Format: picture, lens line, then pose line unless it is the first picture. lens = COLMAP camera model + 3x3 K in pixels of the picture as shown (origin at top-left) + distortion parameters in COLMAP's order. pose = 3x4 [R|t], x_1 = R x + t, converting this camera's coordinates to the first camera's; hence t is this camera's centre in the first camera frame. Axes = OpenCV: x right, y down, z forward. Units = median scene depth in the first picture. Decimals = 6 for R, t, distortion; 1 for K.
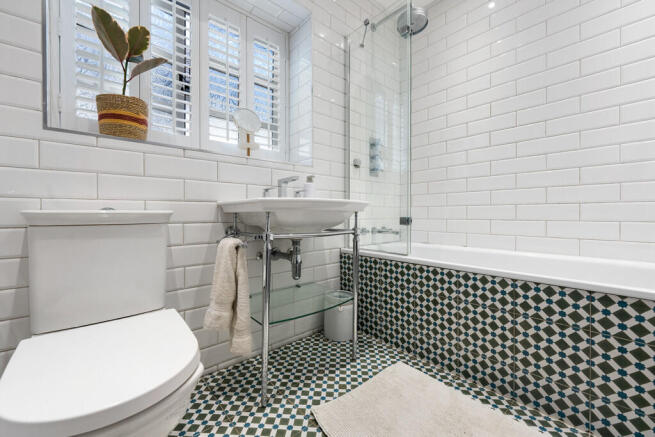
lens RADIAL K [[266.7, 0, 328.4], [0, 266.7, 213.6], [0, 0, 1]] dist [-0.000175, -0.000462]
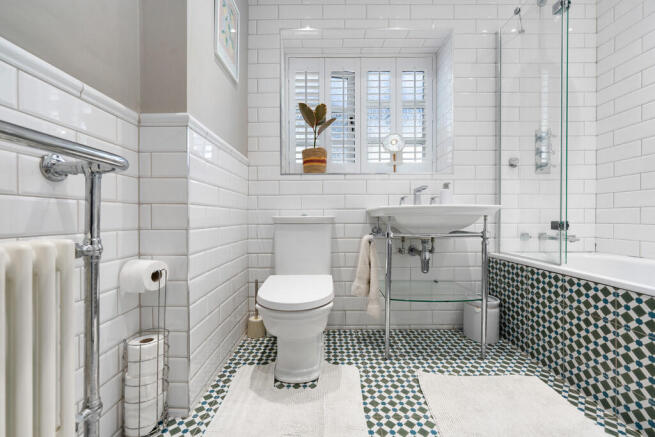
lens RADIAL K [[266.7, 0, 328.7], [0, 266.7, 219.0], [0, 0, 1]] dist [-0.000175, -0.000462]
pose [[0.750413, 0.001576, -0.660967, 0.339278], [0.003856, 0.999970, 0.006762, -0.002388], [0.660958, -0.007623, 0.750384, -0.168206]]
